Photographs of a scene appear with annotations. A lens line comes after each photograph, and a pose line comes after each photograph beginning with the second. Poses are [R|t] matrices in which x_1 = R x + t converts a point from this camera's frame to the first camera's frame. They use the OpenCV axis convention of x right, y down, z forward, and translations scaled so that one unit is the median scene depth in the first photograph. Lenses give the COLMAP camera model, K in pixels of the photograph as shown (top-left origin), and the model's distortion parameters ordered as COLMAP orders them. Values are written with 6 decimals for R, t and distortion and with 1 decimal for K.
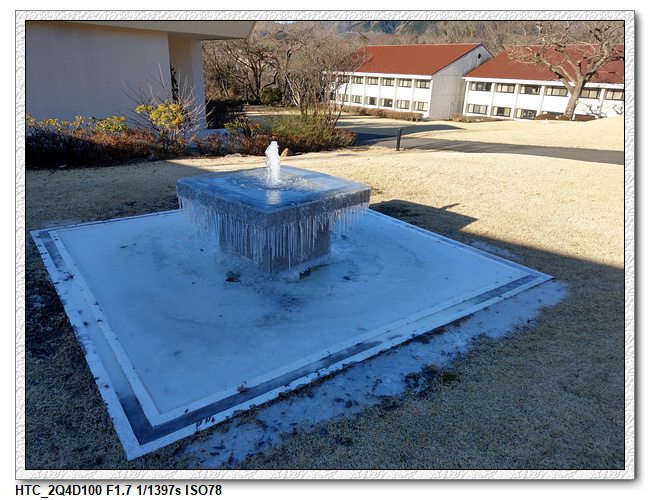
lens RADIAL K [[450.6, 0, 327.1], [0, 450.6, 247.0], [0, 0, 1]] dist [0.007035, -0.004518]
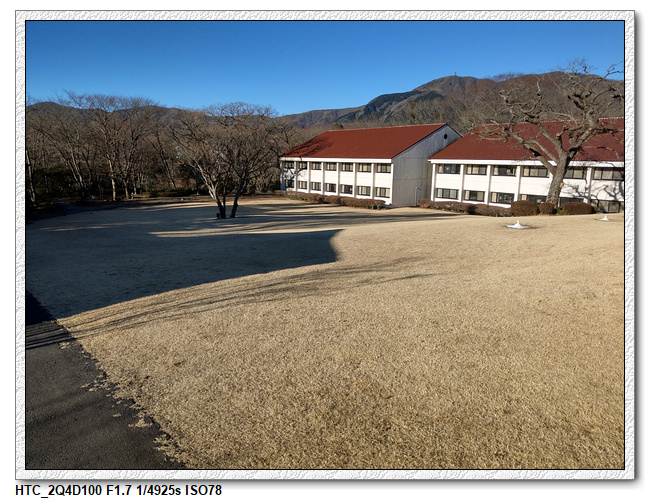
lens RADIAL K [[450.6, 0, 323.5], [0, 450.6, 250.9], [0, 0, 1]] dist [0.007035, -0.004518]
pose [[0.999542, -0.029201, 0.007916, 0.105243], [0.030120, 0.985109, -0.169270, -0.070110], [-0.002856, 0.169431, 0.985538, 0.199939]]
